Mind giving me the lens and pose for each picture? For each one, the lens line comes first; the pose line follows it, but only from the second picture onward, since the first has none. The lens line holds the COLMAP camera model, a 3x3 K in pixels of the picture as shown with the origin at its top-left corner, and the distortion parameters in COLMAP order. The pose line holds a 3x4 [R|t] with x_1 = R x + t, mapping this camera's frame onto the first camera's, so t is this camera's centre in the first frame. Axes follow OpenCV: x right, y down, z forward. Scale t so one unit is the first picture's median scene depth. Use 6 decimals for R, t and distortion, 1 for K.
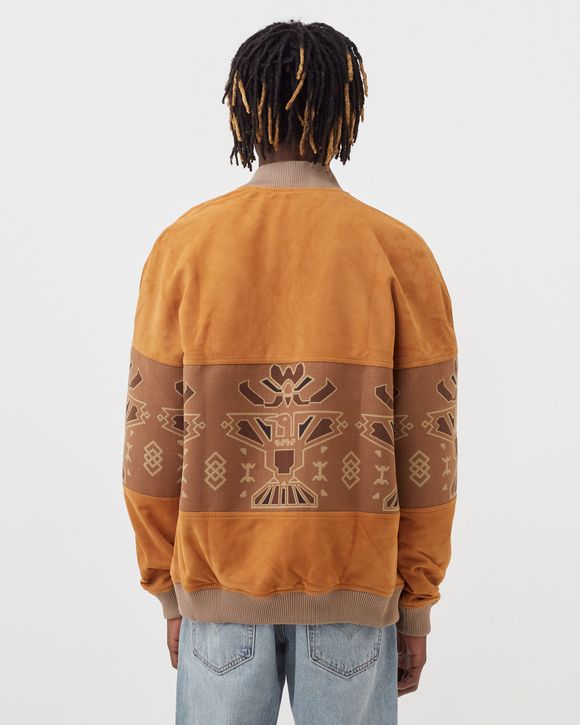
lens RADIAL K [[1872.1, 0, 290.0], [0, 1872.1, 362.5], [0, 0, 1]] dist [-0.243365, 0.870244]
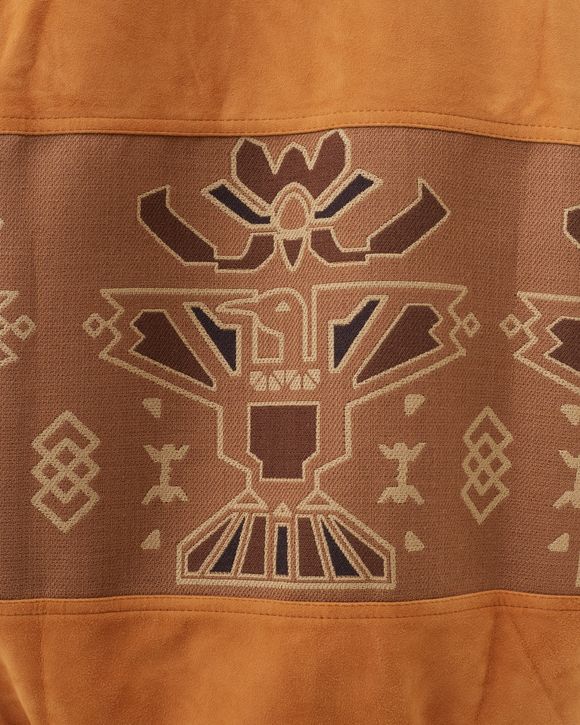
lens RADIAL K [[1872.1, 0, 290.0], [0, 1872.1, 362.5], [0, 0, 1]] dist [-0.243365, 0.870244]
pose [[0.993932, -0.001148, 0.109988, -0.036849], [-0.005239, 0.998317, 0.057763, 0.021167], [-0.109870, -0.057989, 0.992253, 0.683062]]
